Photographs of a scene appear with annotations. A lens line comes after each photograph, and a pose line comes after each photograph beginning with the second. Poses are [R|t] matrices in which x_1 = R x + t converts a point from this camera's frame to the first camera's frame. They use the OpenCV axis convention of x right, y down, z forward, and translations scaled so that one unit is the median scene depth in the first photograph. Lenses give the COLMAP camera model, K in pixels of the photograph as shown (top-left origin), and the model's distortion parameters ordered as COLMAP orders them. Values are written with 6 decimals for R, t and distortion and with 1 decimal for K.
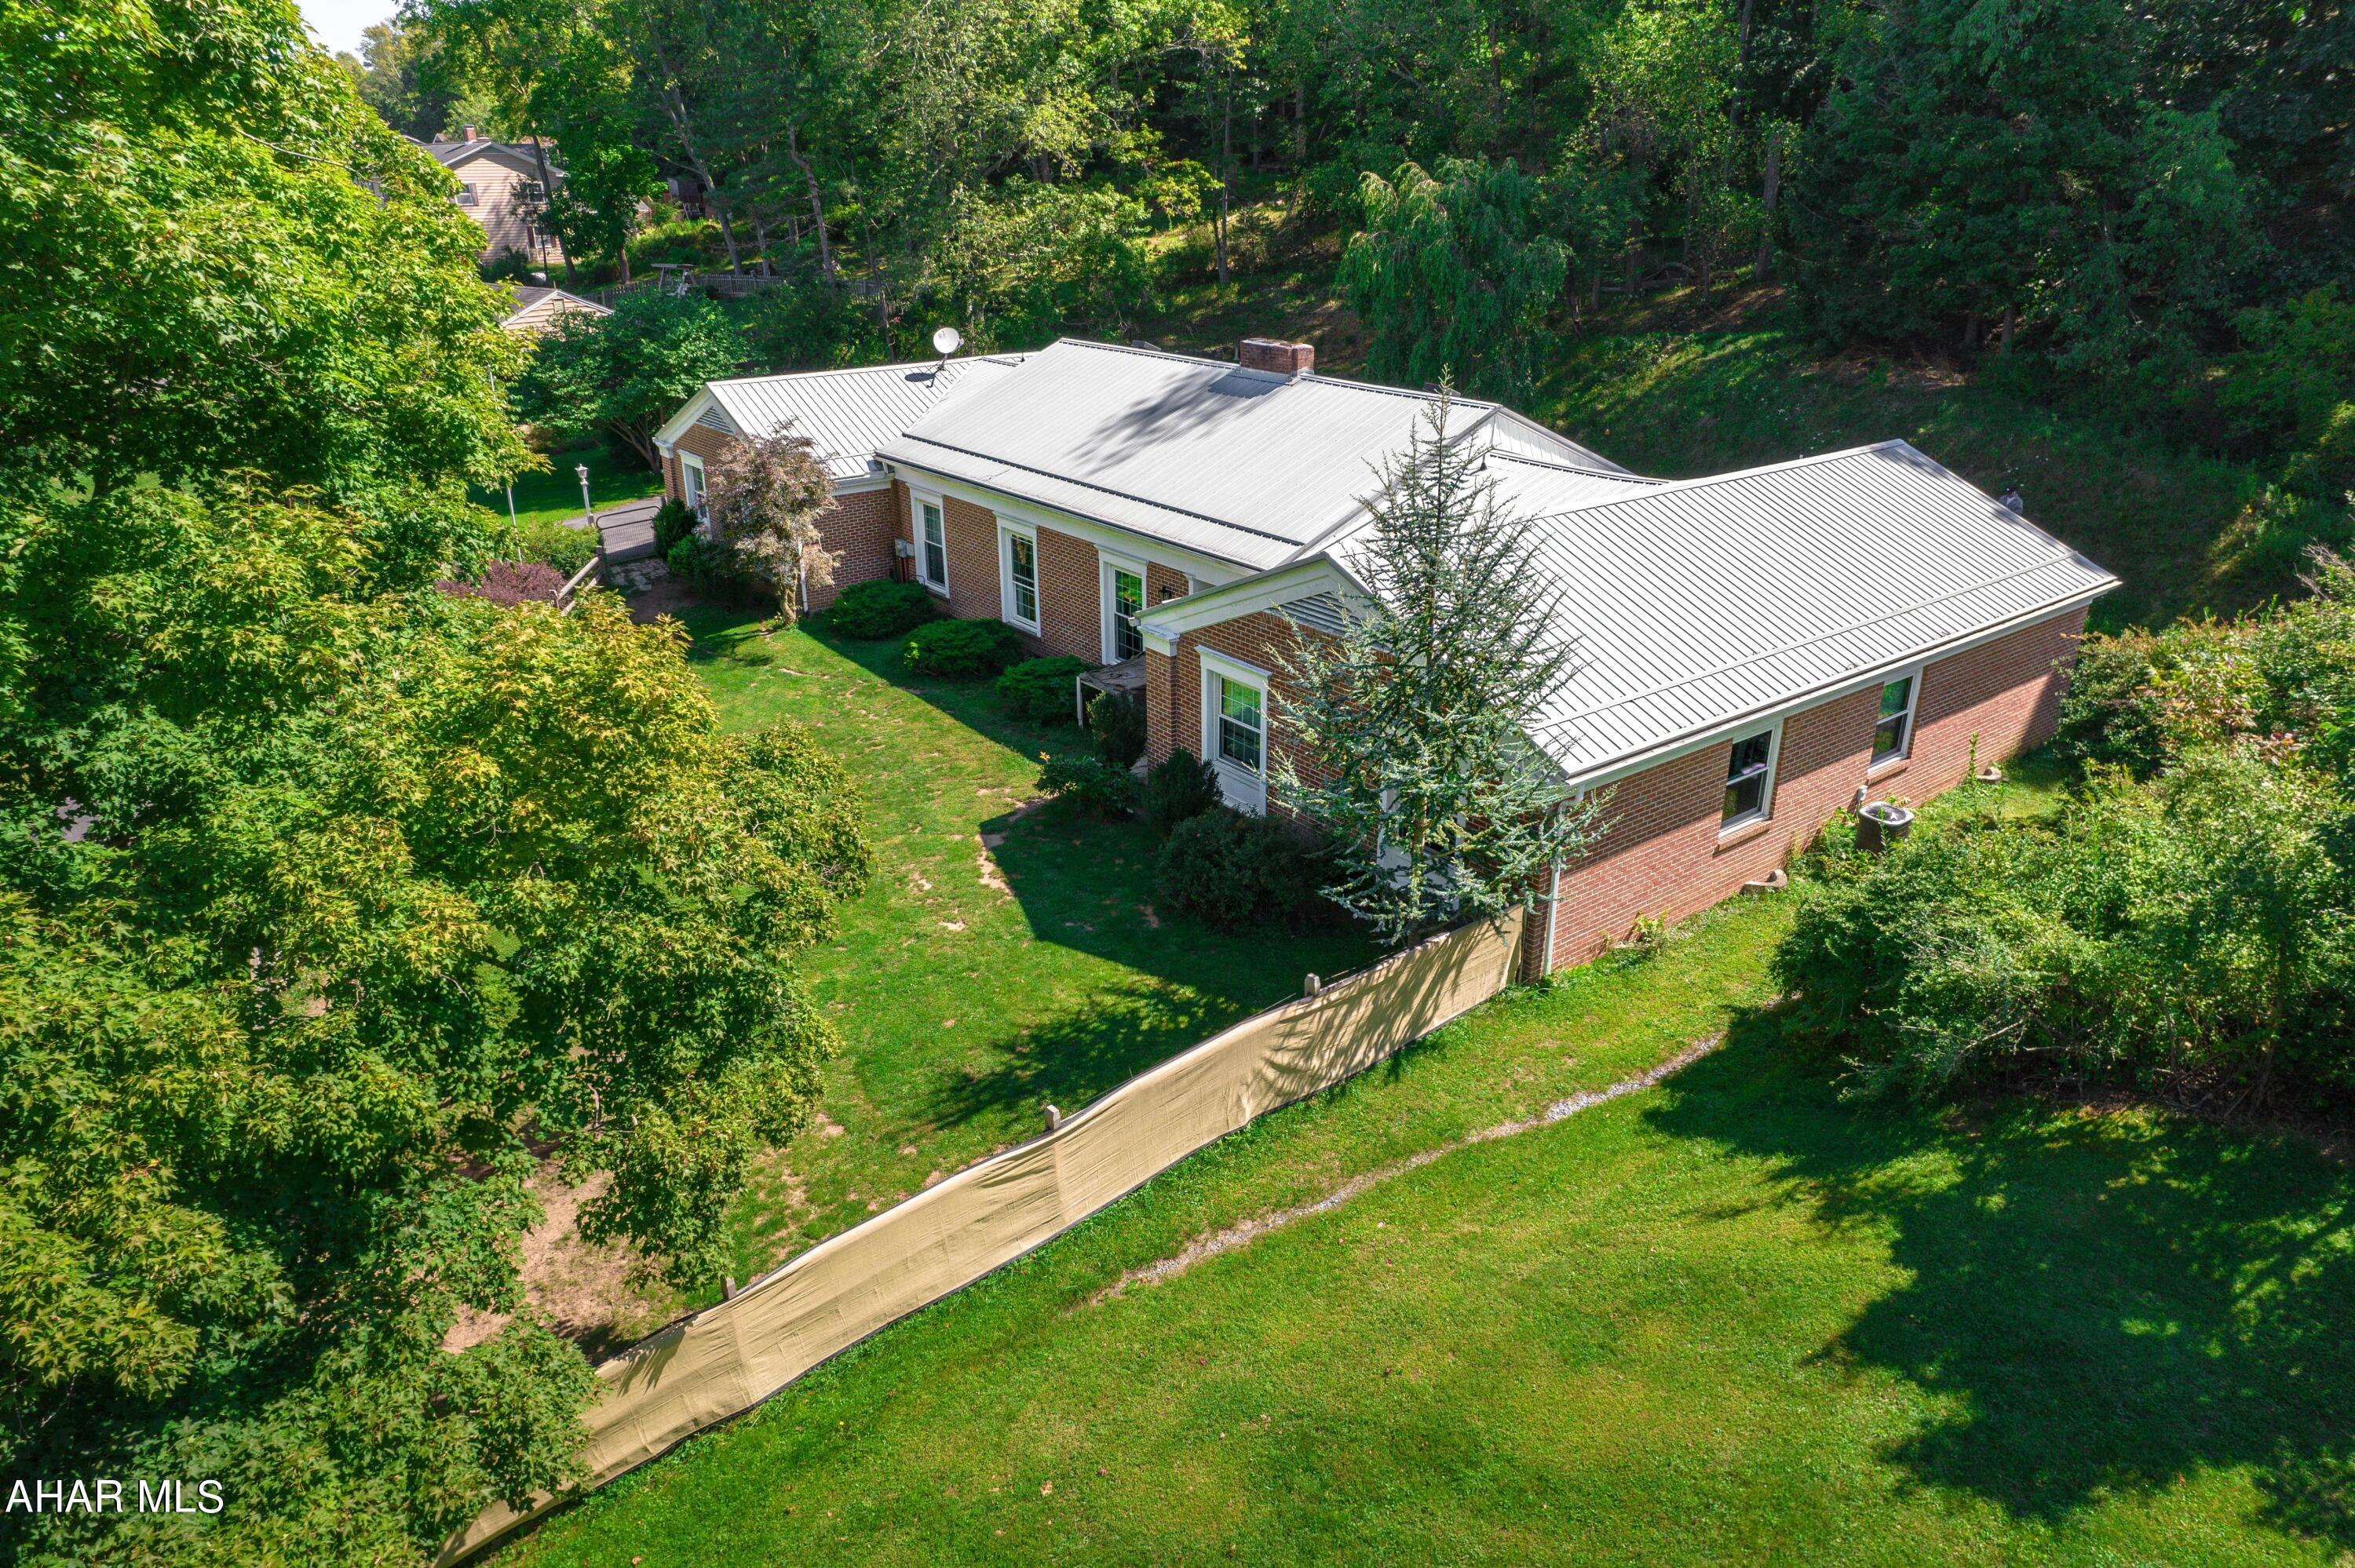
lens RADIAL K [[1434.7, 0, 1151.9], [0, 1434.7, 766.6], [0, 0, 1]] dist [-0.037662, 0.002276]
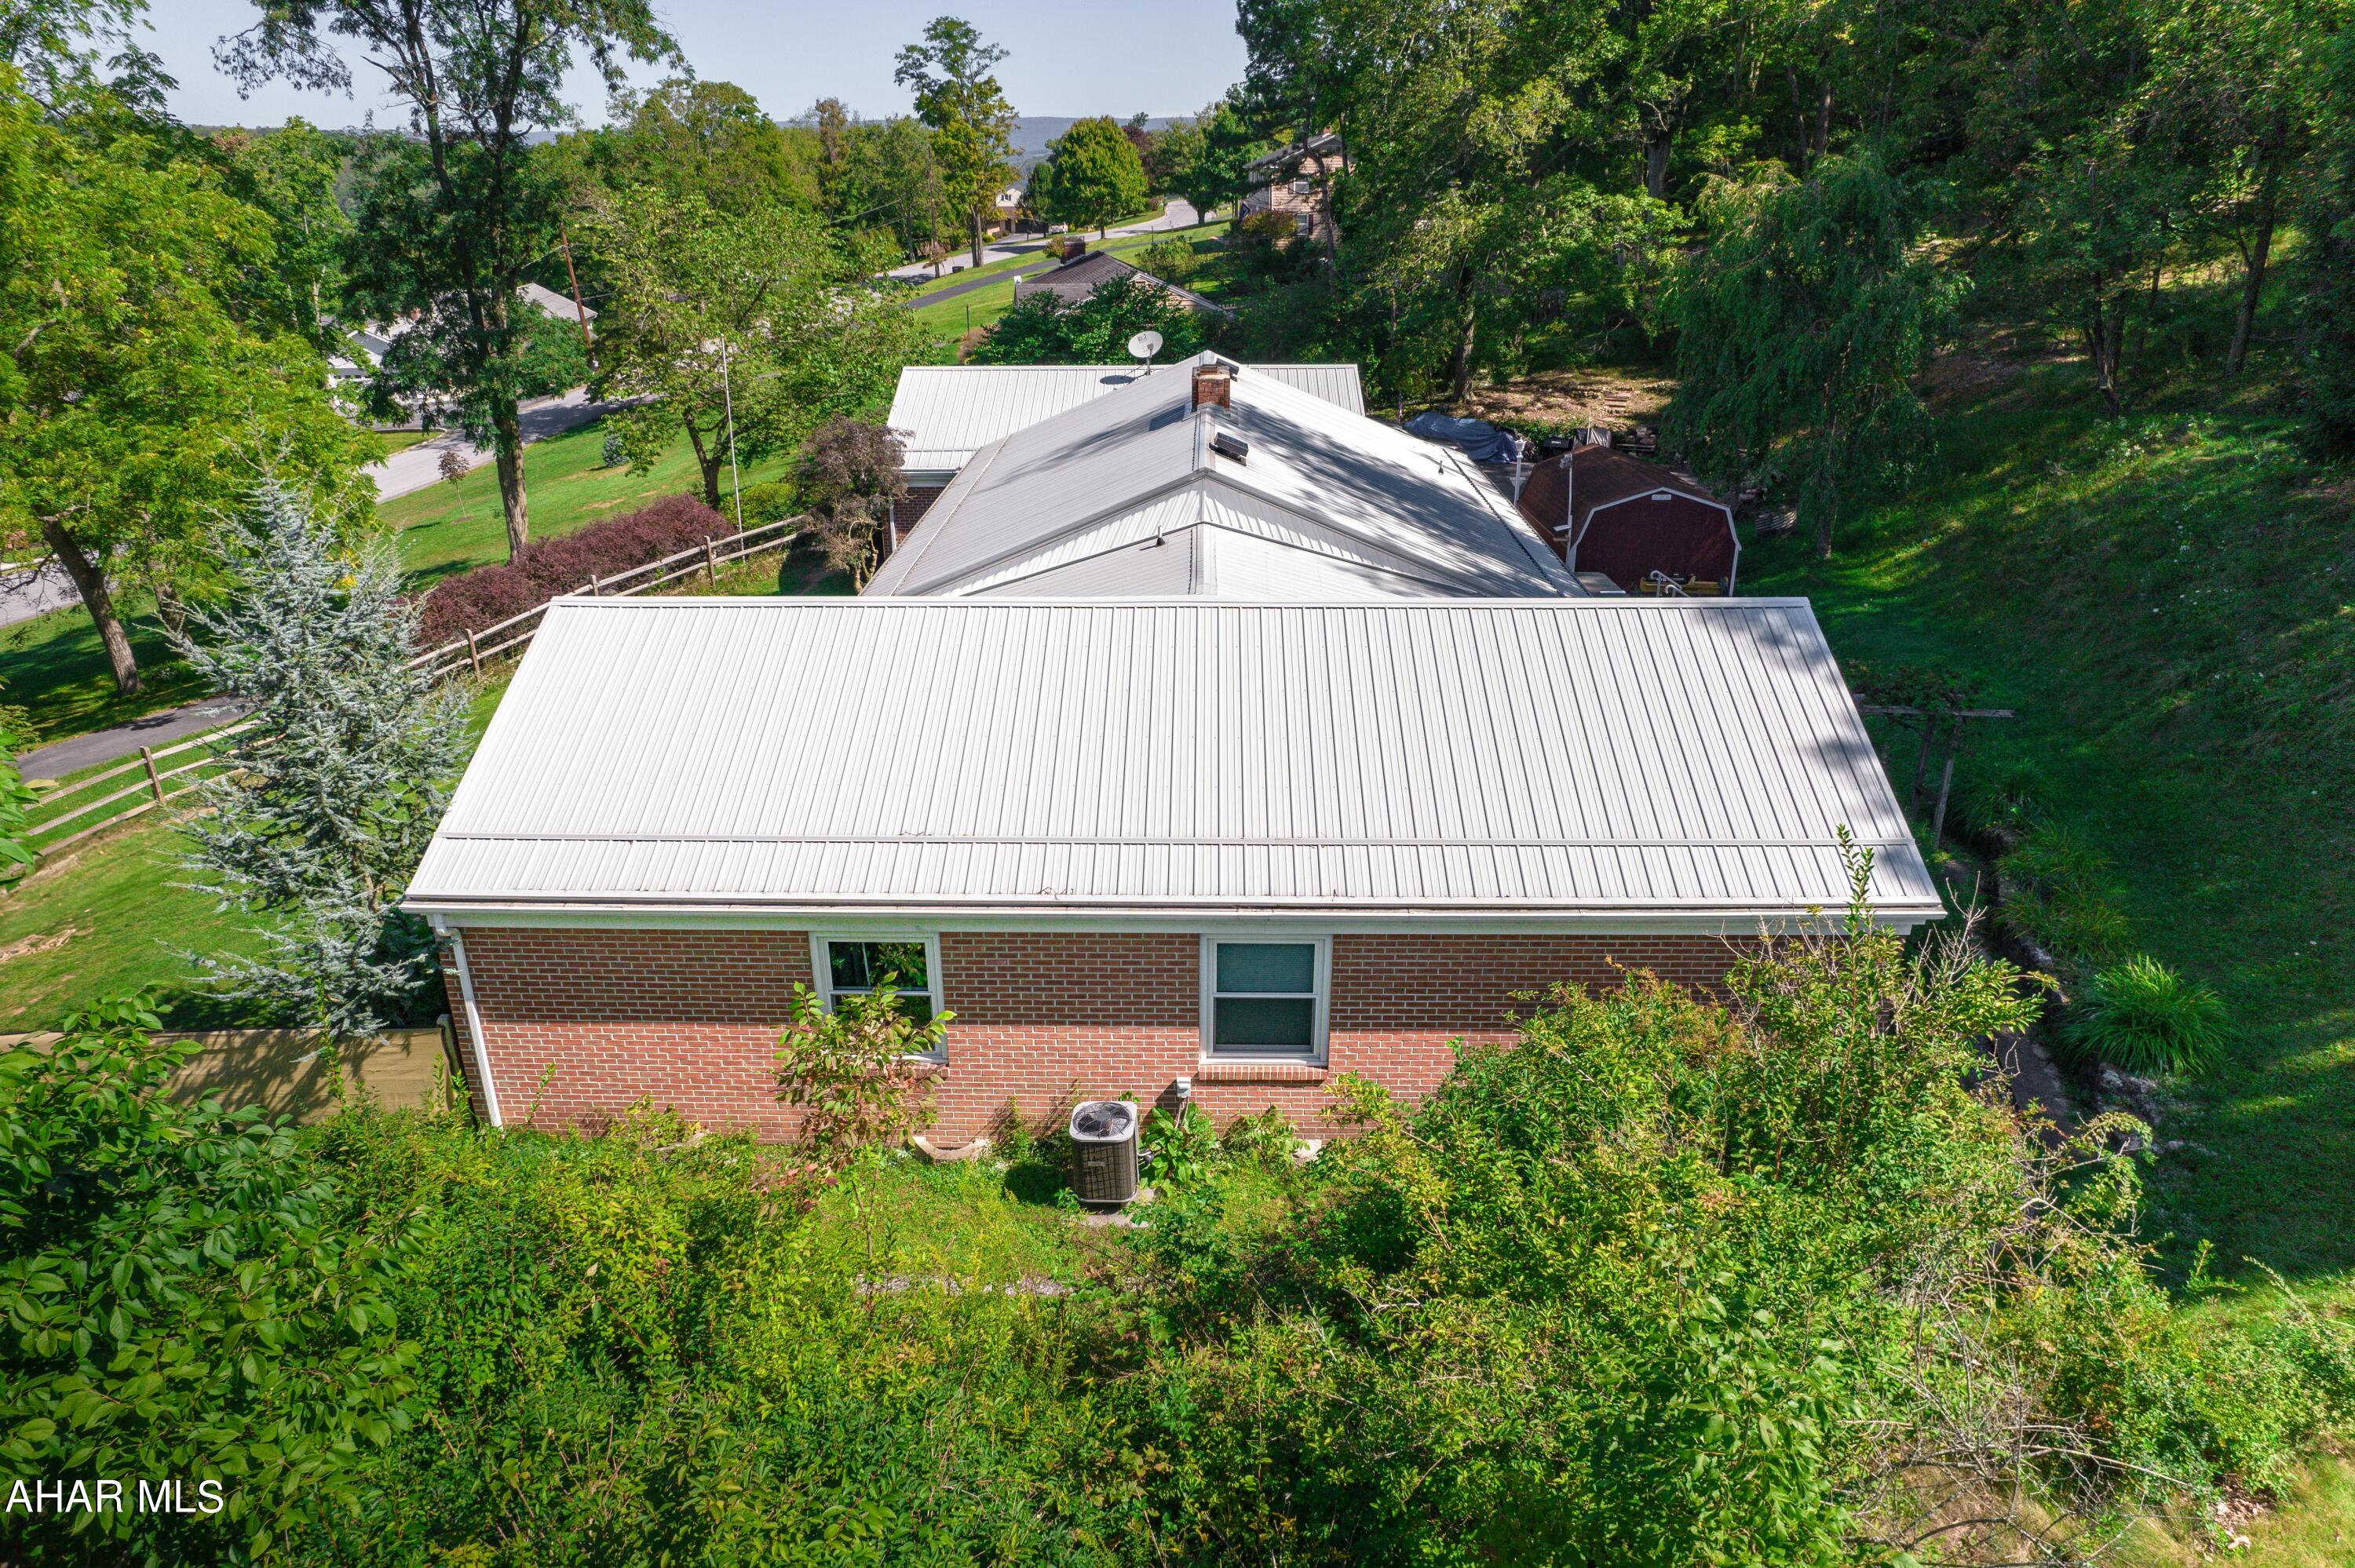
lens RADIAL K [[1434.7, 0, 1151.9], [0, 1434.7, 766.6], [0, 0, 1]] dist [-0.037662, 0.002276]
pose [[0.799159, 0.232742, -0.554235, 0.681104], [-0.231379, 0.970065, 0.073736, -0.144328], [0.554805, 0.069311, 0.829088, 0.345898]]
